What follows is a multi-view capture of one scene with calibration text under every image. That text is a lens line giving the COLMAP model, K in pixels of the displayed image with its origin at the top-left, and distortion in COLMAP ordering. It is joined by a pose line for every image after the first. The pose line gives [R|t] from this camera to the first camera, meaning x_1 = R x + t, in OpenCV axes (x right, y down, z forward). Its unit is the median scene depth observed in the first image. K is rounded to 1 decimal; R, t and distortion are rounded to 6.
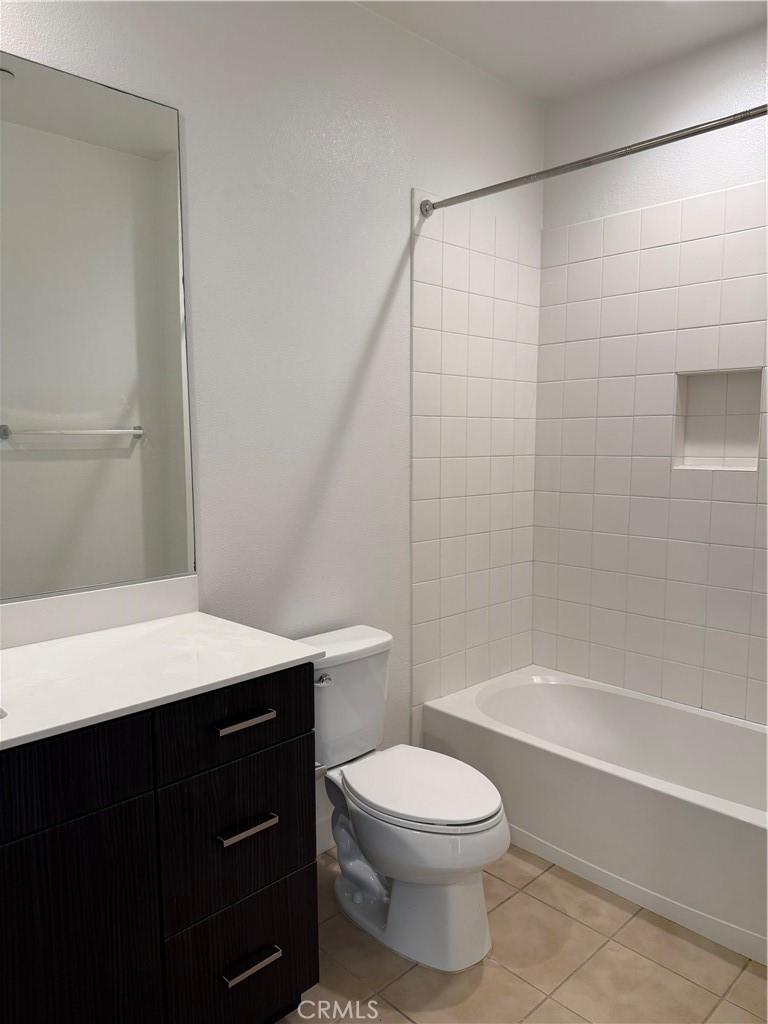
lens RADIAL K [[723.4, 0, 389.2], [0, 723.4, 519.5], [0, 0, 1]] dist [0.059844, -0.077829]
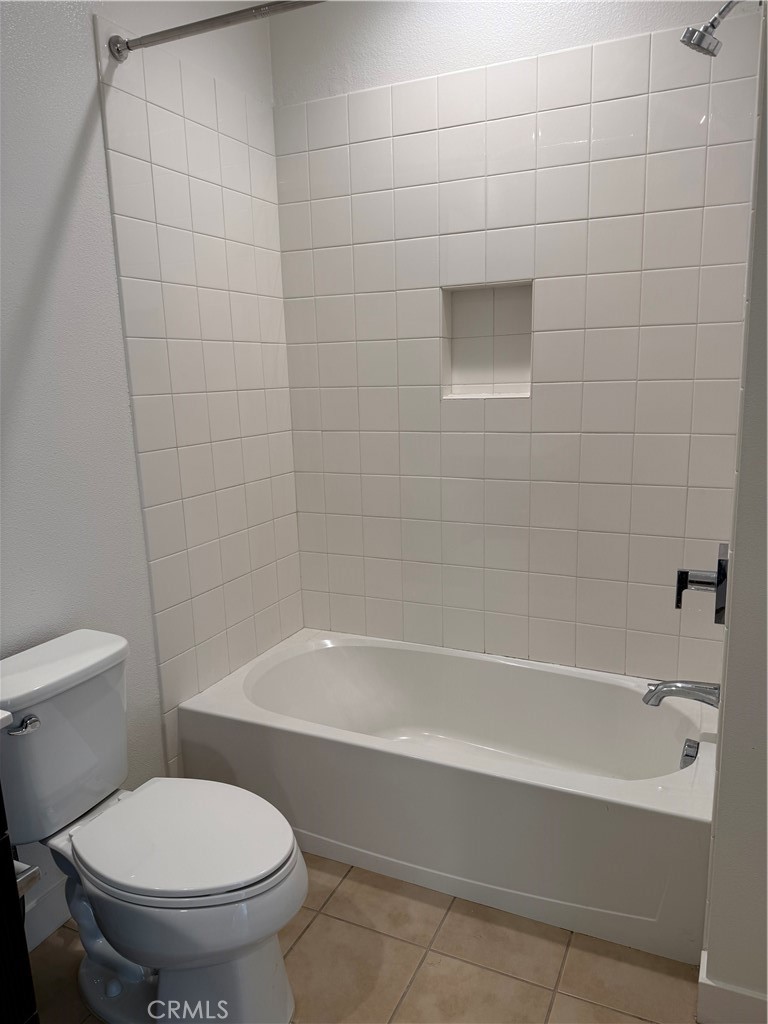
lens RADIAL K [[723.4, 0, 389.2], [0, 723.4, 519.5], [0, 0, 1]] dist [0.059844, -0.077829]
pose [[0.935017, -0.095852, 0.341403, 0.010767], [0.065333, 0.992858, 0.099825, -0.016307], [-0.348533, -0.071033, 0.934601, 0.198796]]
